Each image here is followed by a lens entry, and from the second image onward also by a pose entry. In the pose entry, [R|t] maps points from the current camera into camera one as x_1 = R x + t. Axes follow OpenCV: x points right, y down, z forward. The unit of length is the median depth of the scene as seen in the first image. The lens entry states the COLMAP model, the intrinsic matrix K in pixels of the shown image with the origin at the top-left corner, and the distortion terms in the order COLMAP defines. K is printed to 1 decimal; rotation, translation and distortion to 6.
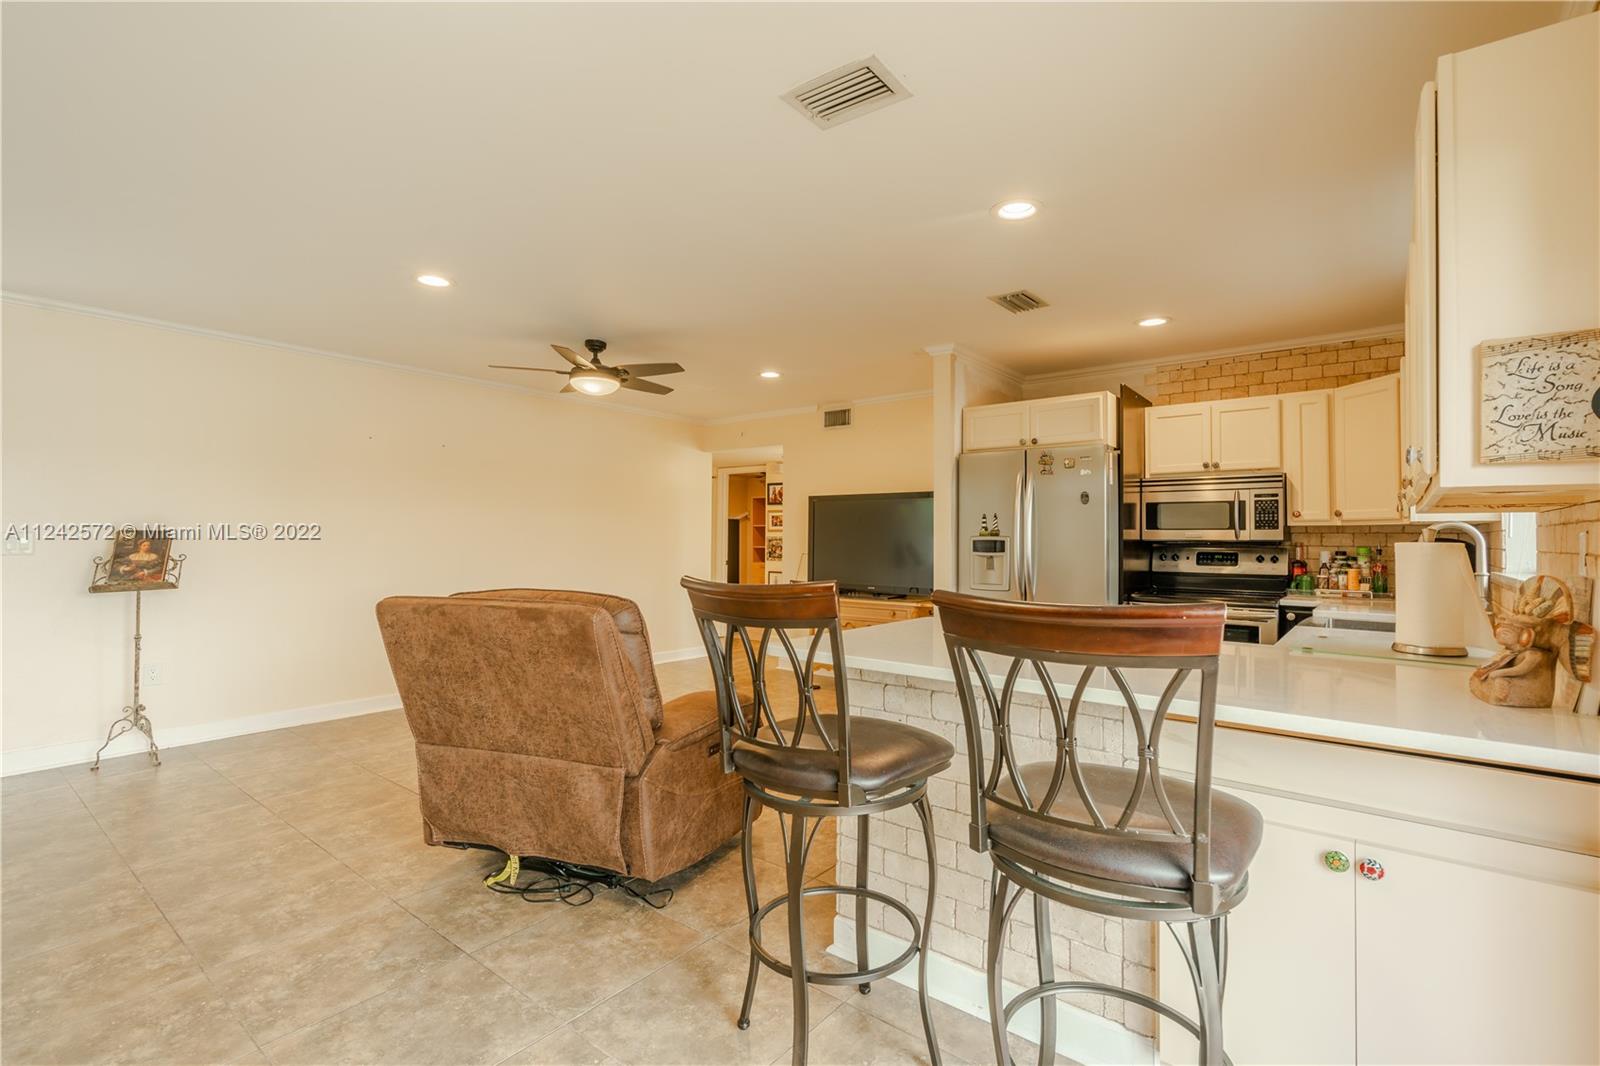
lens RADIAL K [[710.7, 0, 800.0], [0, 710.7, 533.0], [0, 0, 1]] dist [-0.002413, -0.000258]
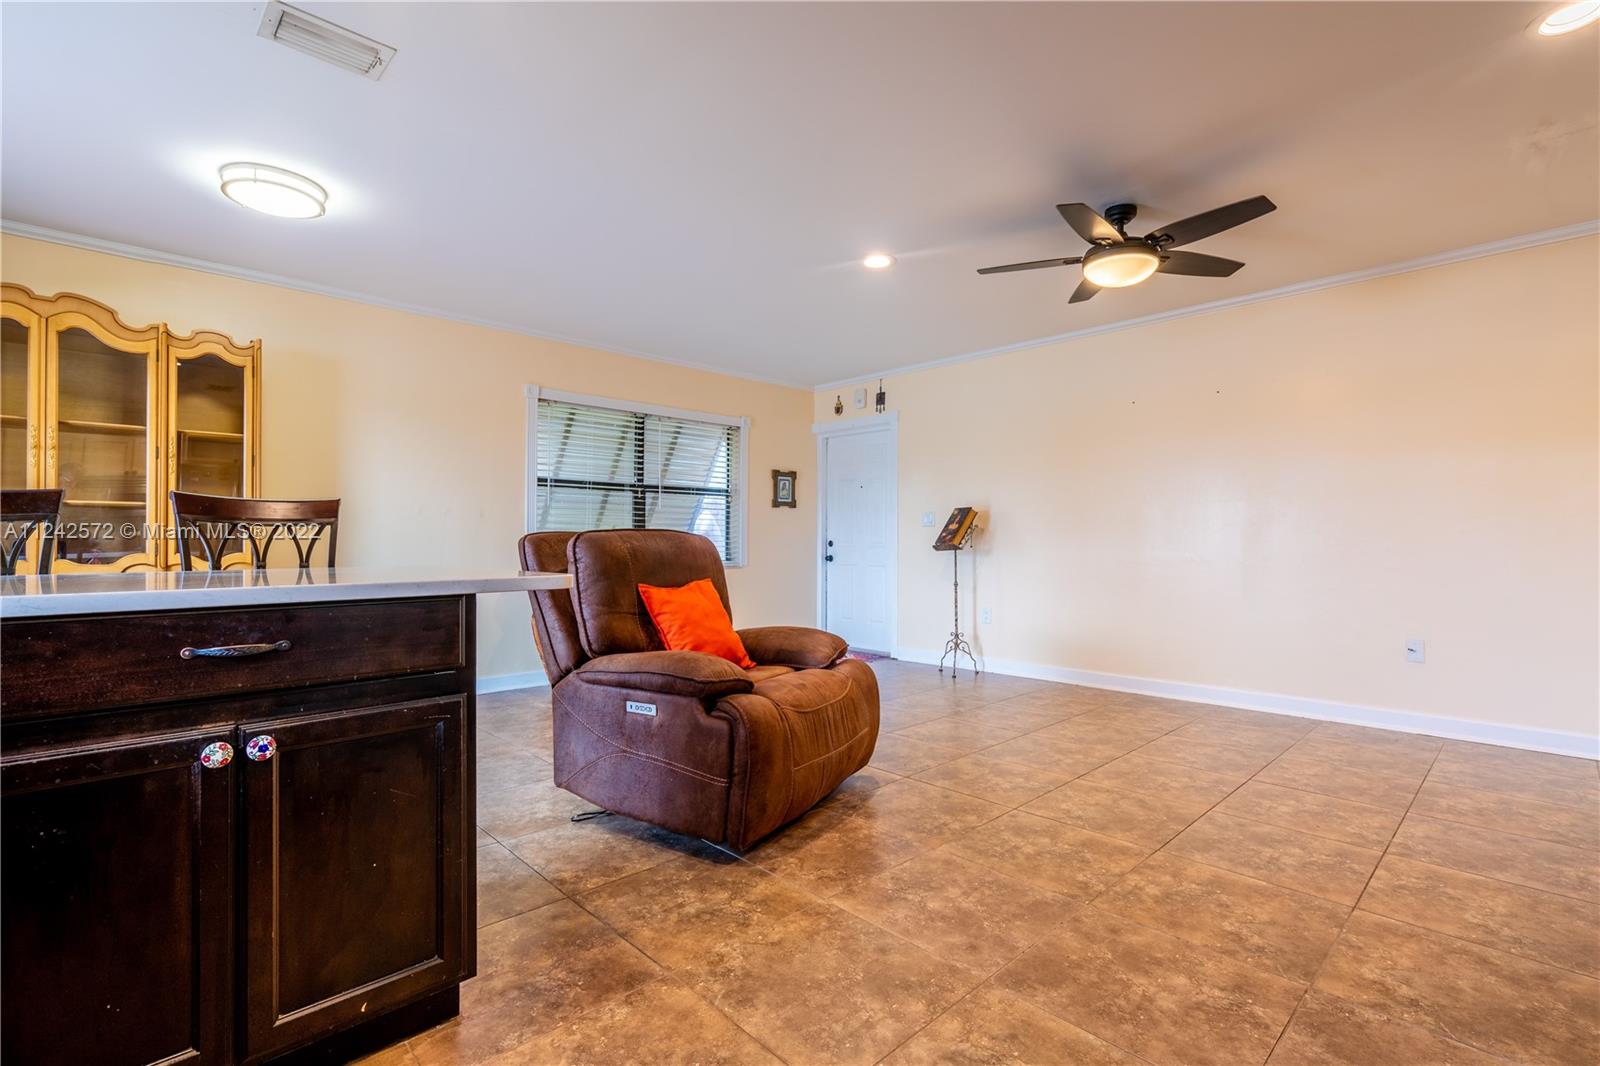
lens RADIAL K [[710.7, 0, 800.0], [0, 710.7, 533.0], [0, 0, 1]] dist [-0.002413, -0.000258]
pose [[-0.135537, -0.013526, -0.990680, 0.477611], [0.007222, 0.999867, -0.014639, 0.069546], [0.990746, -0.009139, -0.135421, 0.892585]]
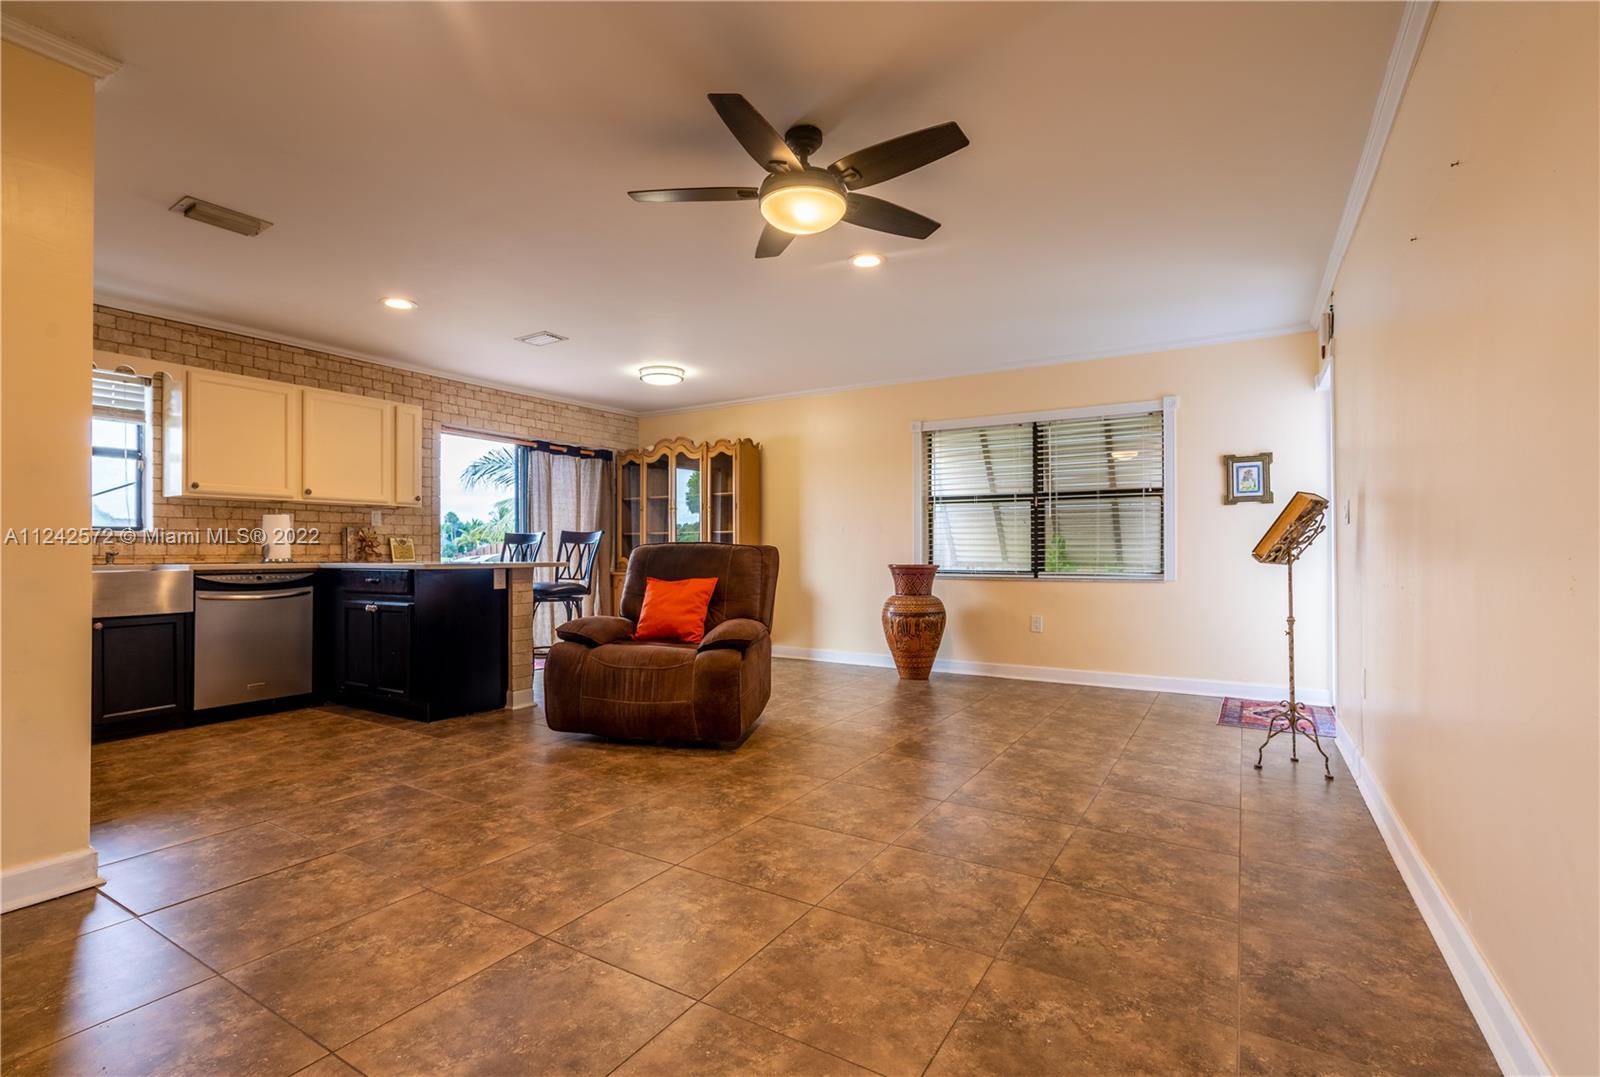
lens RADIAL K [[726.9, 0, 815.4], [0, 726.9, 546.5], [0, 0, 1]] dist [-0.003514, 0.000444]
pose [[-0.989295, -0.001606, -0.145921, -0.262488], [0.000254, 0.999919, -0.012724, 0.074090], [0.145930, -0.012625, -0.989214, 1.777048]]
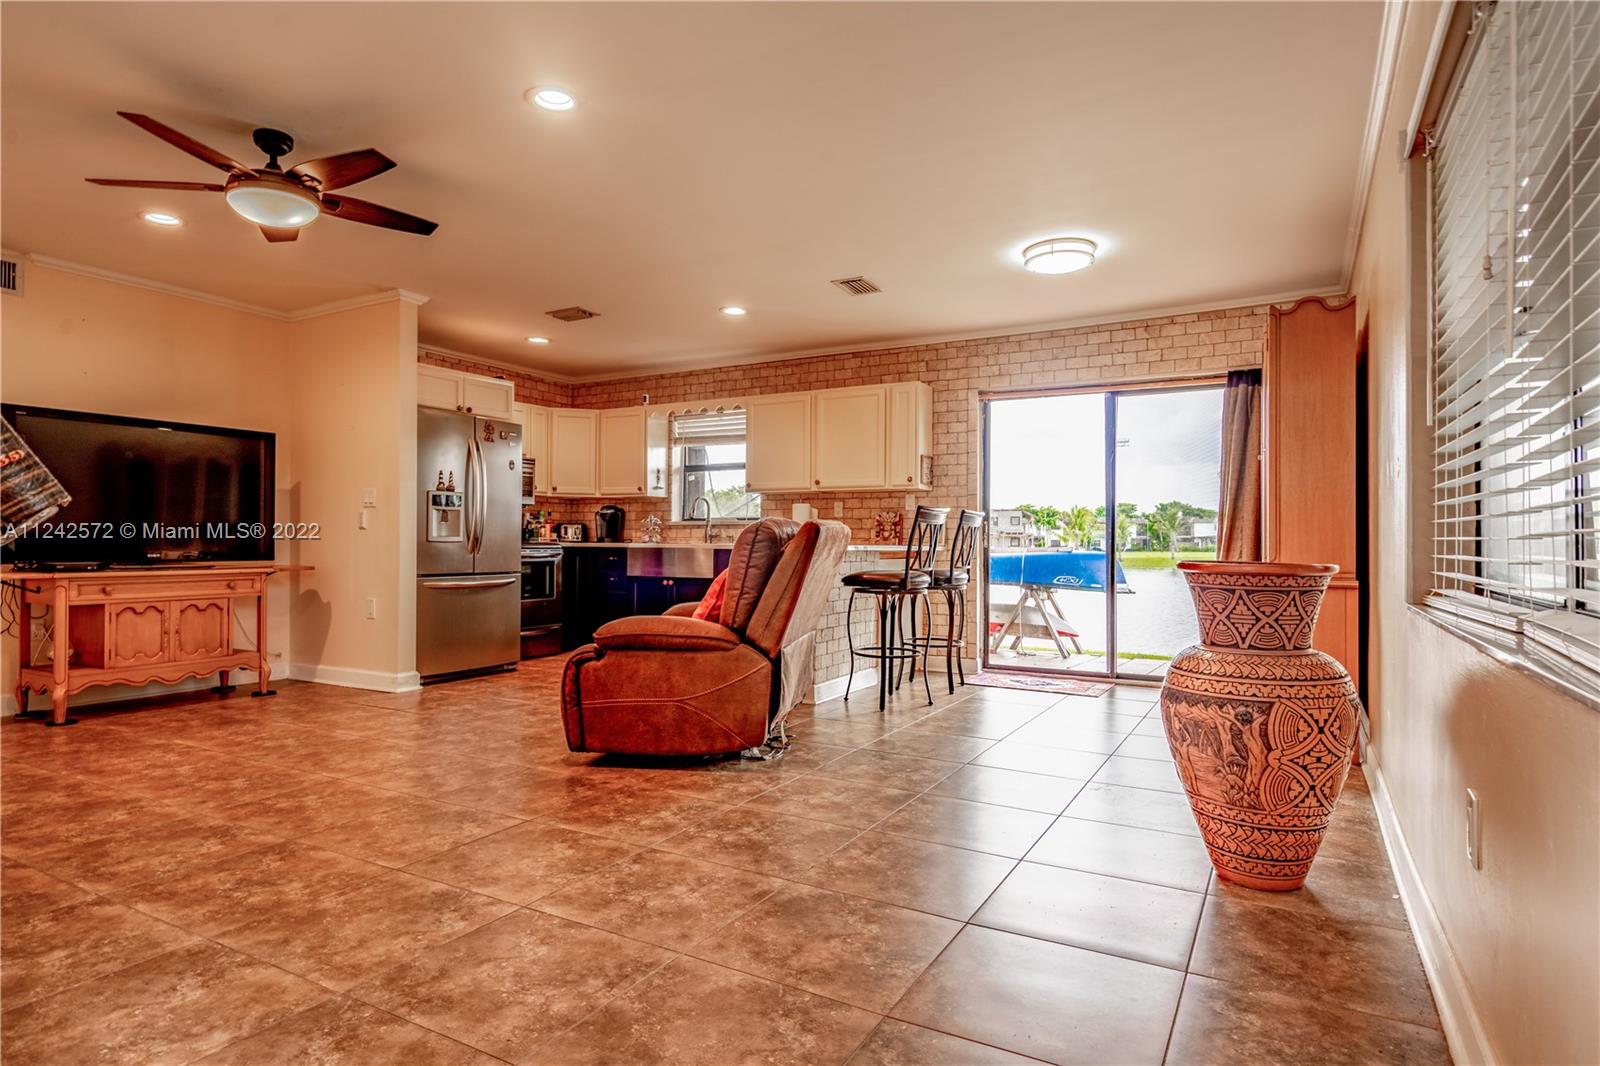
lens RADIAL K [[910.7, 0, 800.0], [0, 910.7, 533.0], [0, 0, 1]] dist [0.002569, 0.002235]
pose [[-0.159737, 0.008500, 0.987123, -1.284210], [-0.013360, 0.999853, -0.010772, 0.082208], [-0.987069, -0.014909, -0.159600, 0.779218]]
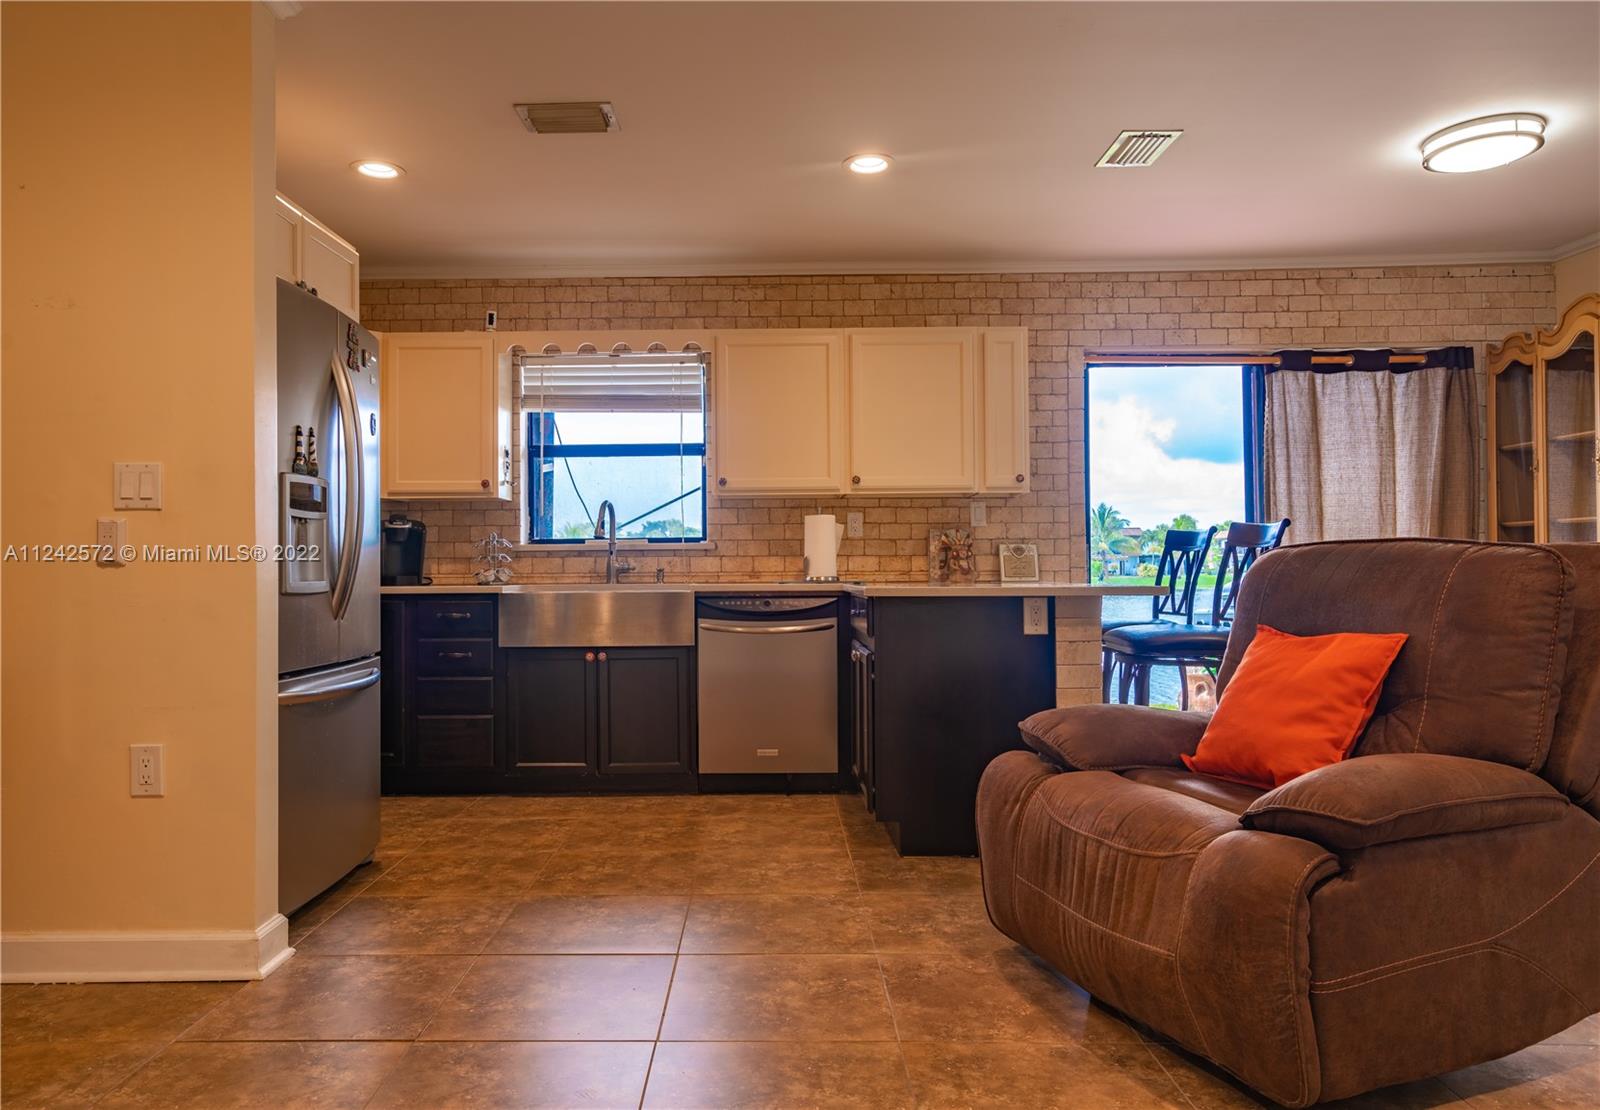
lens RADIAL K [[1117.5, 0, 764.2], [0, 1117.5, 551.3], [0, 0, 1]] dist [0.010411, 0.000978]
pose [[-0.621677, 0.014844, 0.783133, -0.537797], [0.000181, 0.999823, -0.018807, 0.073570], [-0.783274, -0.011550, -0.621569, 1.344804]]
